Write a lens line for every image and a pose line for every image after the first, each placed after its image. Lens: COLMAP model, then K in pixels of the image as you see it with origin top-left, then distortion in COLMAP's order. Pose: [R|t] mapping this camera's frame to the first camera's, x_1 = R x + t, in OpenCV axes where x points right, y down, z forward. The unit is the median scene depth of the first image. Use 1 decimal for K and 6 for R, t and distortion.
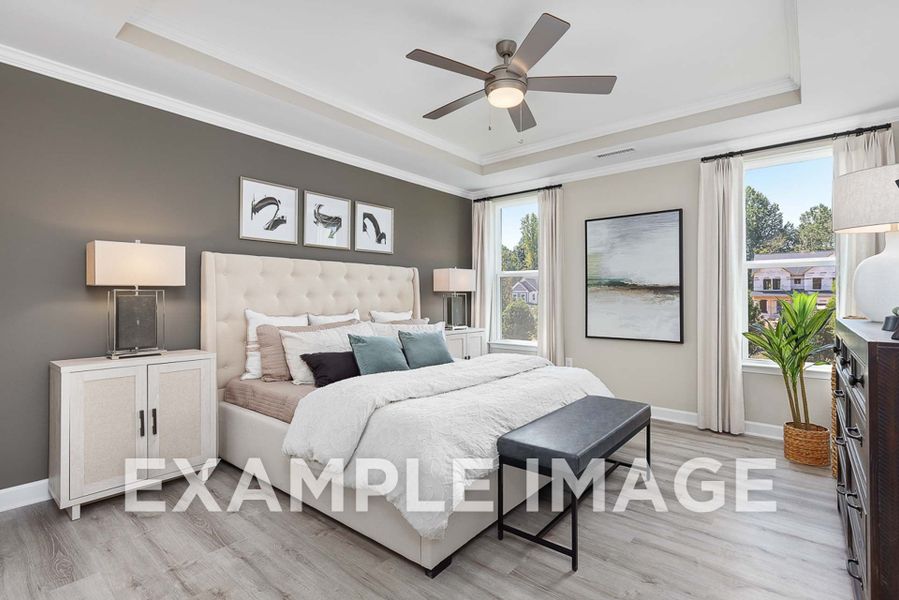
lens RADIAL K [[430.5, 0, 449.5], [0, 430.5, 300.0], [0, 0, 1]] dist [-0.000183, 0.000150]
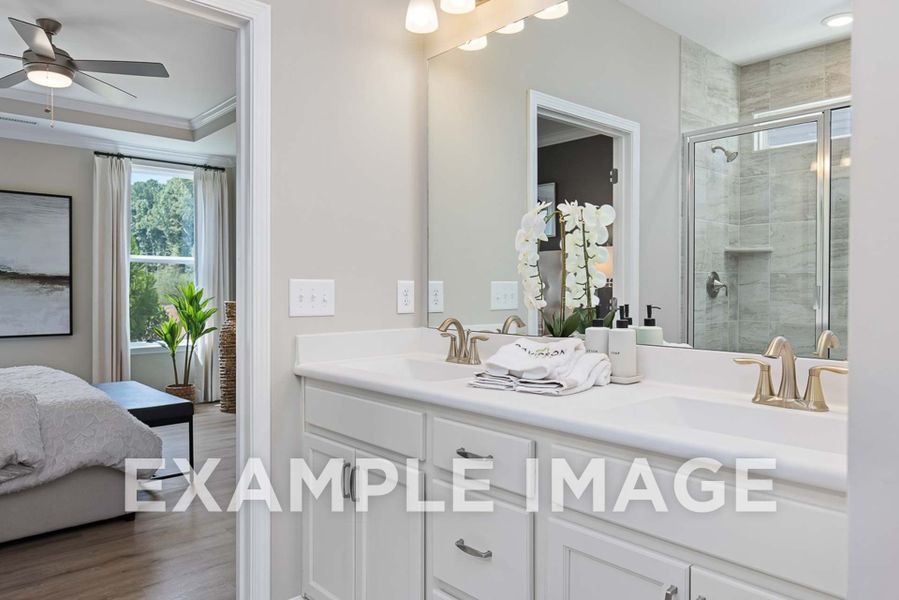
lens RADIAL K [[548.1, 0, 449.5], [0, 548.1, 300.0], [0, 0, 1]] dist [0.001340, 0.001053]
pose [[0.184553, -0.020637, 0.982606, -0.514829], [-0.002940, 0.999763, 0.021549, -0.008160], [-0.982818, -0.006865, 0.184449, -0.063235]]
